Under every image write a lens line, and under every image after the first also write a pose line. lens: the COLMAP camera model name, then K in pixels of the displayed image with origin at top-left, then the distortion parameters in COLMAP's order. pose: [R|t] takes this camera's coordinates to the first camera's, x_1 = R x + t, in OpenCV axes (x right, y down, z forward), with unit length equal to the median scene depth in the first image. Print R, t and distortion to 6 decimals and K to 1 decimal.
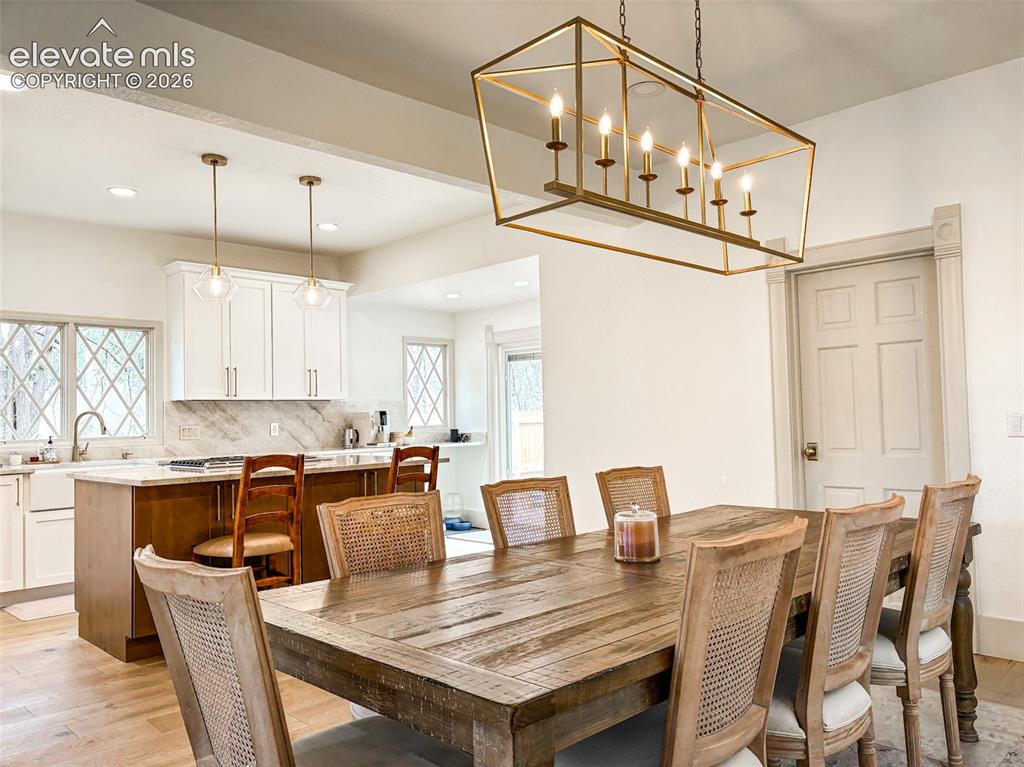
lens RADIAL K [[767.5, 0, 517.8], [0, 767.5, 387.0], [0, 0, 1]] dist [0.030047, -0.015035]
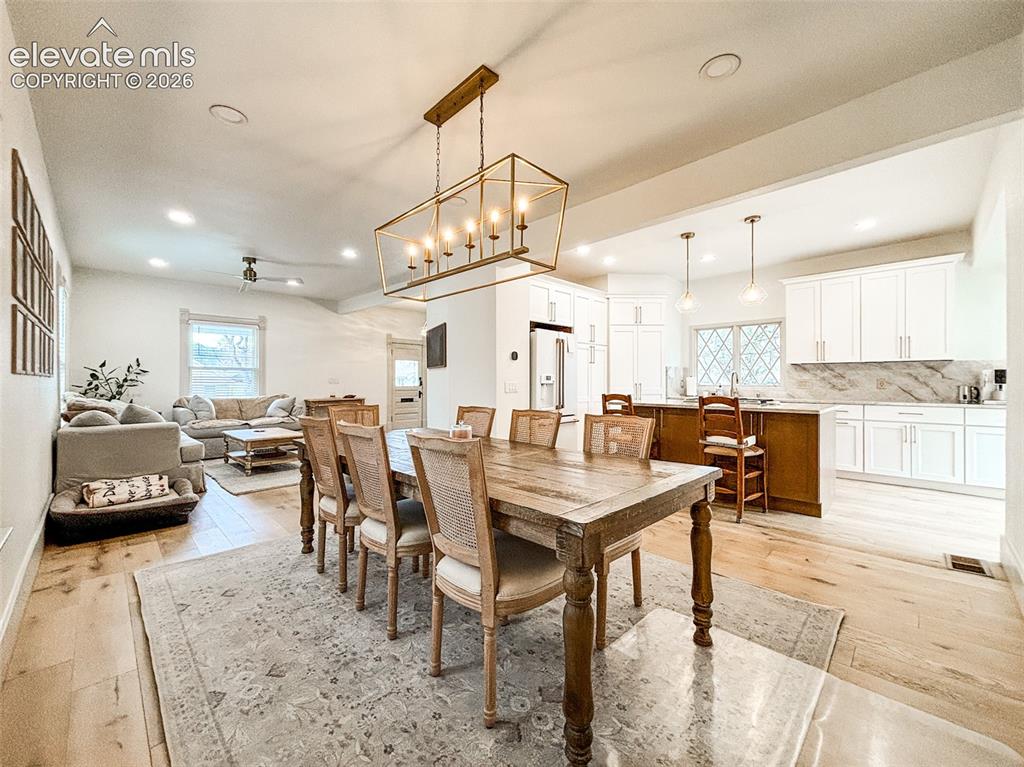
lens RADIAL K [[409.1, 0, 515.6], [0, 409.1, 382.5], [0, 0, 1]] dist [0.003383, 0.000310]
pose [[0.003103, 0.027234, -0.999624, 0.422467], [0.038545, 0.998883, 0.027333, 0.009868], [0.999252, -0.038616, 0.002050, 0.403592]]
